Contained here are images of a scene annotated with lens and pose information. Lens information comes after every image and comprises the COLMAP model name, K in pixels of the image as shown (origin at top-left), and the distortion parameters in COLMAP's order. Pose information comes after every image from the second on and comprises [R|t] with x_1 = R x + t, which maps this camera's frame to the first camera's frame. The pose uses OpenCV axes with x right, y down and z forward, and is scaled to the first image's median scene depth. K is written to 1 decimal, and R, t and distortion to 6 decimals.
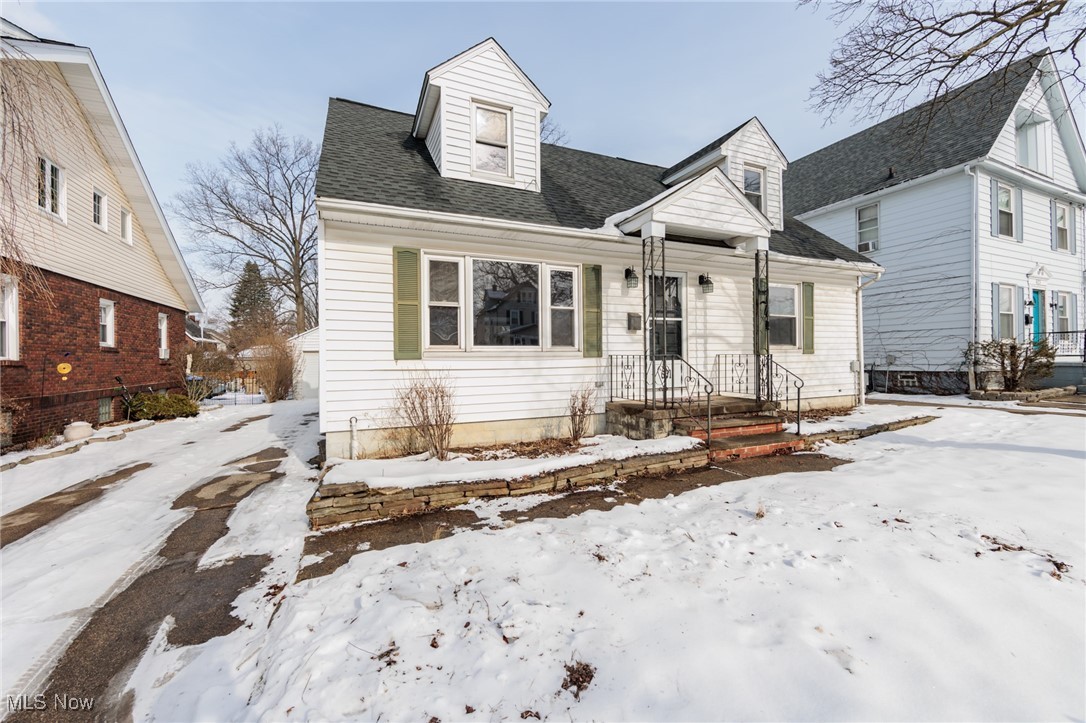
lens RADIAL K [[421.4, 0, 544.8], [0, 421.4, 355.4], [0, 0, 1]] dist [-0.001211, -0.000248]
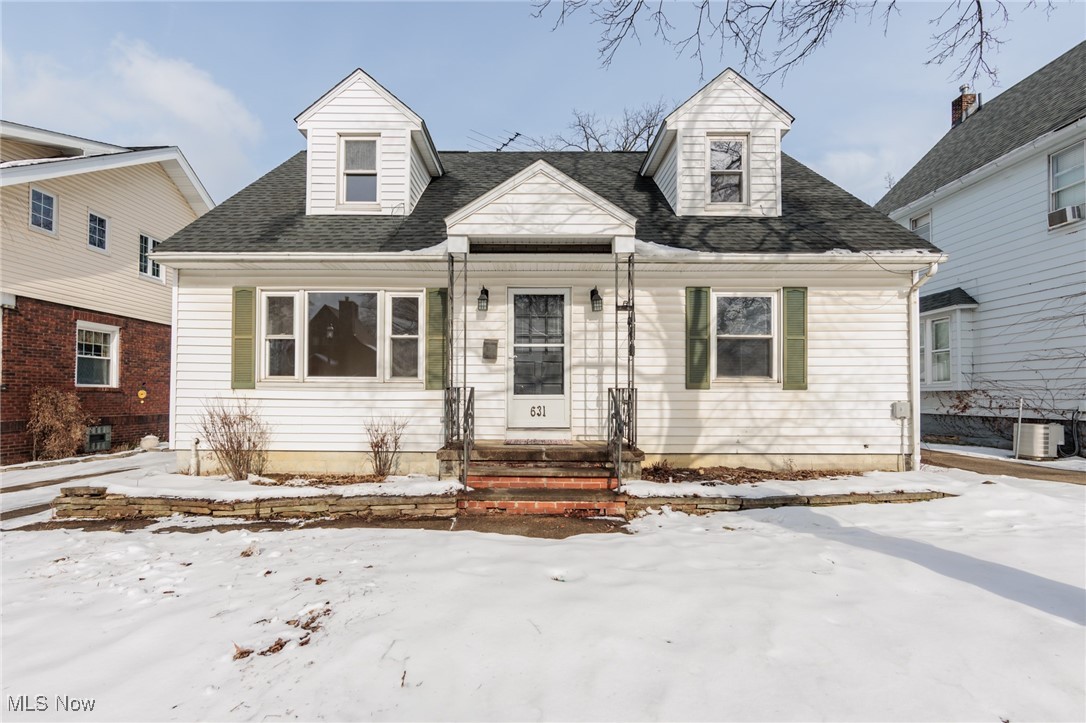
lens RADIAL K [[486.4, 0, 540.7], [0, 486.4, 385.7], [0, 0, 1]] dist [-0.002112, -0.000251]
pose [[0.915357, 0.008161, -0.402560, 0.755922], [-0.012416, 0.999891, -0.007963, 0.001864], [0.402451, 0.012287, 0.915359, 0.131406]]
